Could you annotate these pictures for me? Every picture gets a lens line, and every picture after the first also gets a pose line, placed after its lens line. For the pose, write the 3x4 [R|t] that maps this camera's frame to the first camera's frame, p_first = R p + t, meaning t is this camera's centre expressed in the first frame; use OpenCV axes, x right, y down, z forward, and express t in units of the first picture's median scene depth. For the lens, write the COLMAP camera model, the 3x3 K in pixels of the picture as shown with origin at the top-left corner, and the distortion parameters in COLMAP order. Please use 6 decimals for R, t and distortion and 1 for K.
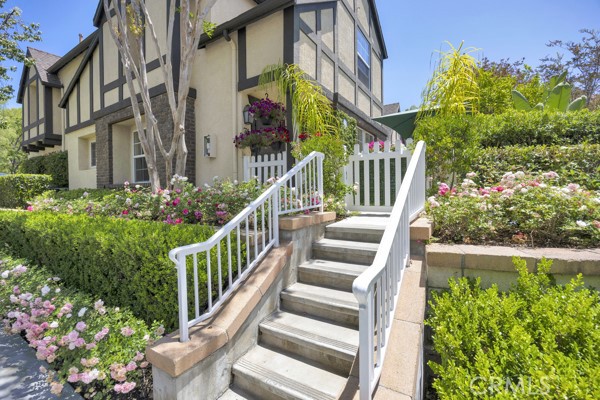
lens RADIAL K [[269.3, 0, 298.8], [0, 269.3, 197.8], [0, 0, 1]] dist [-0.005040, -0.001248]
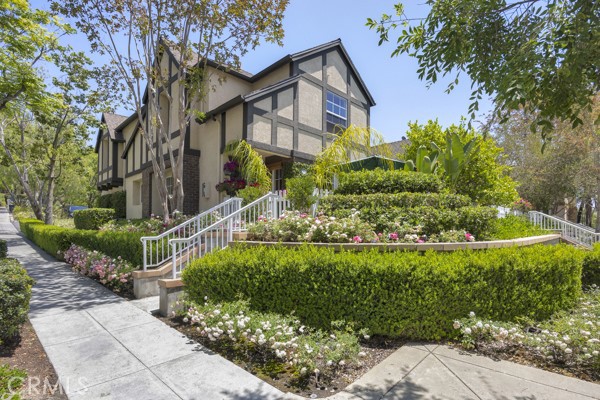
lens RADIAL K [[301.8, 0, 305.8], [0, 301.8, 226.3], [0, 0, 1]] dist [0.003937, 0.000648]
pose [[0.980701, 0.011961, -0.195149, 0.371533], [-0.016790, 0.999592, -0.023110, 0.025334], [0.194793, 0.025940, 0.980501, -0.356074]]
